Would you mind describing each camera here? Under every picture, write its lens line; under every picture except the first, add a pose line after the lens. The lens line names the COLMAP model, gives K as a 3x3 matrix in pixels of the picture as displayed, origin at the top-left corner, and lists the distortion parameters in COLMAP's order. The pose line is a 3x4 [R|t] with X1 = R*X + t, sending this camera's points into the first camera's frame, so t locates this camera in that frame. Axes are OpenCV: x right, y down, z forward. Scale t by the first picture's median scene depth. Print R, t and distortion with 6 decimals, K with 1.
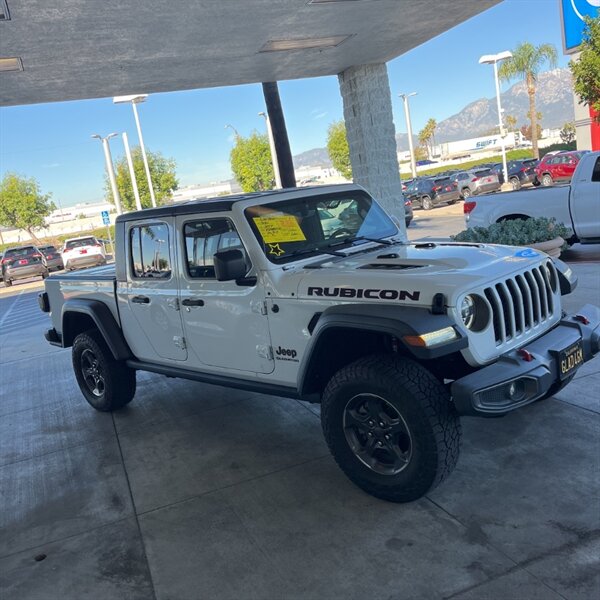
lens RADIAL K [[610.5, 0, 293.7], [0, 610.5, 300.6], [0, 0, 1]] dist [0.071745, -0.090385]
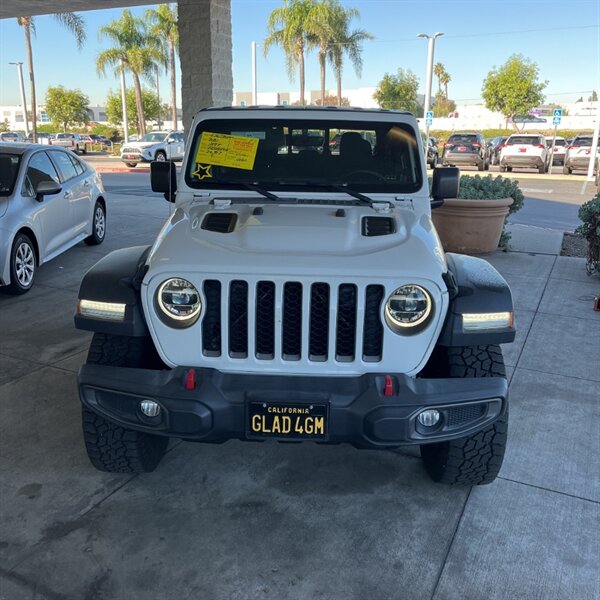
lens RADIAL K [[610.5, 0, 293.7], [0, 610.5, 300.6], [0, 0, 1]] dist [0.071745, -0.090385]
pose [[0.676029, 0.360179, -0.642850, 0.717900], [-0.245544, 0.932650, 0.264332, -0.179867], [0.694761, -0.020848, 0.718938, 0.441548]]
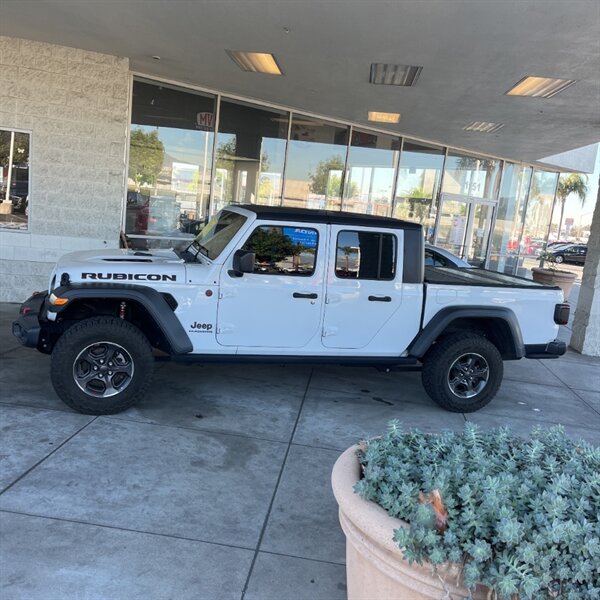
lens RADIAL K [[608.4, 0, 300.0], [0, 608.4, 300.0], [0, 0, 1]] dist [0.037637, -0.017130]
pose [[-0.459394, 0.255989, -0.850545, 1.255879], [-0.187337, 0.908106, 0.374498, -0.581435], [0.868252, 0.331380, -0.369222, 1.887526]]
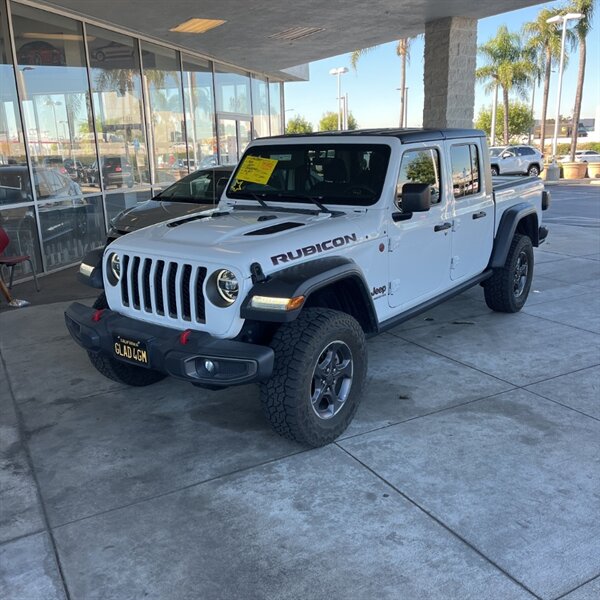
lens RADIAL K [[610.5, 0, 293.7], [0, 610.5, 300.6], [0, 0, 1]] dist [0.071745, -0.090385]
pose [[0.149385, 0.396207, -0.905927, 1.180526], [-0.168756, 0.912982, 0.371465, -0.347250], [0.974272, 0.097389, 0.203248, 0.892141]]
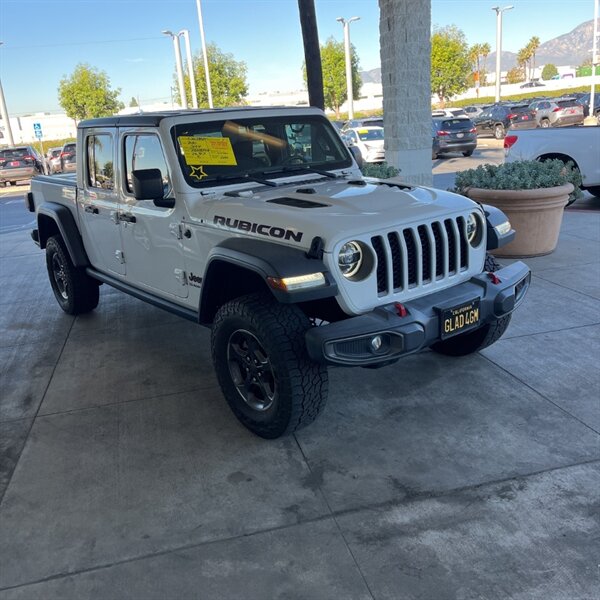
lens RADIAL K [[610.8, 0, 298.9], [0, 610.8, 301.9], [0, 0, 1]] dist [0.067276, -0.080765]
pose [[0.989277, 0.111597, -0.094216, 0.245775], [-0.097822, 0.985315, 0.139950, -0.033625], [0.108450, -0.129233, 0.985666, 0.031976]]
